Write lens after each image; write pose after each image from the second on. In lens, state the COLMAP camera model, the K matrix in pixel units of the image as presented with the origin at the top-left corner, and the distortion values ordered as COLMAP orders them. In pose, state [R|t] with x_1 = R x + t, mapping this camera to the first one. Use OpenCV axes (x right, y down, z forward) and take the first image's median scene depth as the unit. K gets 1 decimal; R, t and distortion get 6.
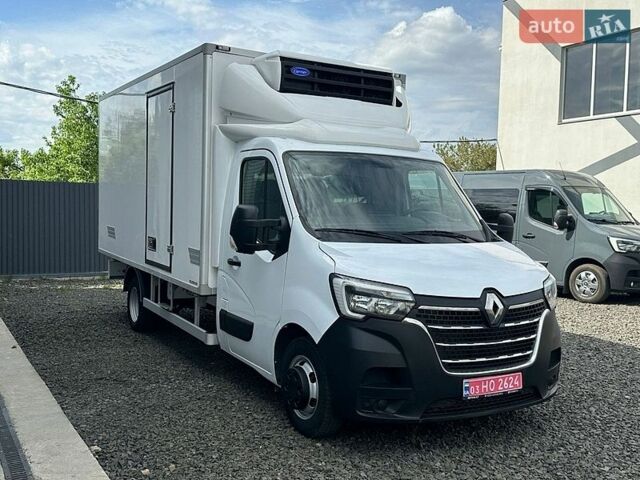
lens RADIAL K [[615.2, 0, 320.0], [0, 615.2, 240.0], [0, 0, 1]] dist [0.001831, 0.001541]
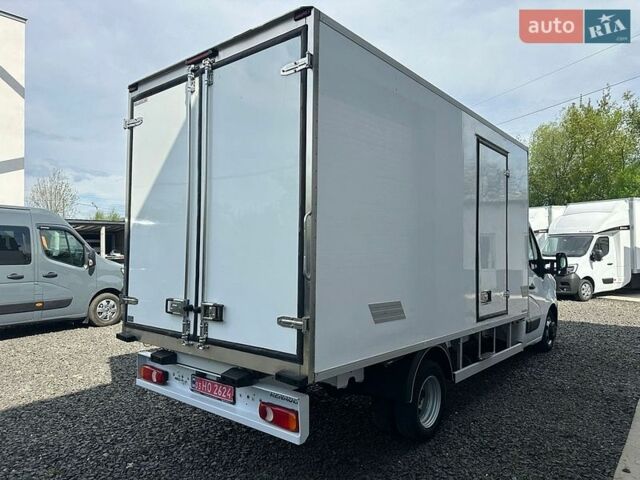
lens RADIAL K [[455.2, 0, 318.9], [0, 455.2, 236.3], [0, 0, 1]] dist [-0.004773, 0.001479]
pose [[-0.296044, 0.004081, 0.955165, -0.520920], [0.037535, 0.999268, 0.007364, -0.061510], [-0.954436, 0.038032, -0.295981, 0.868039]]
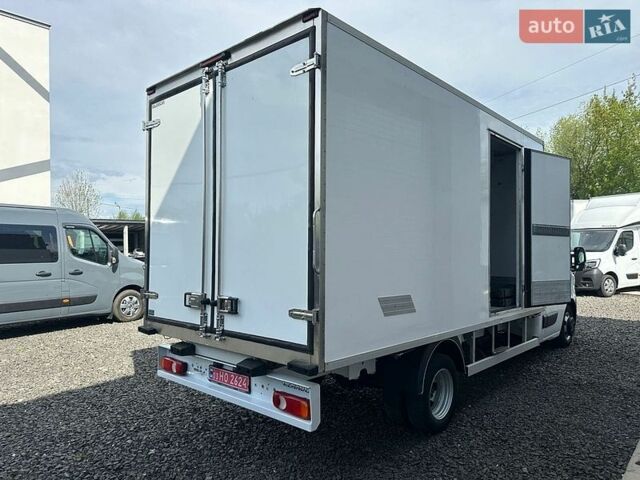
lens RADIAL K [[462.1, 0, 320.0], [0, 462.1, 240.0], [0, 0, 1]] dist [0.002968, -0.003874]
pose [[-0.249381, -0.003846, 0.968398, -0.548472], [0.046722, 0.998780, 0.015998, -0.056970], [-0.967278, 0.049236, -0.248897, 0.860608]]
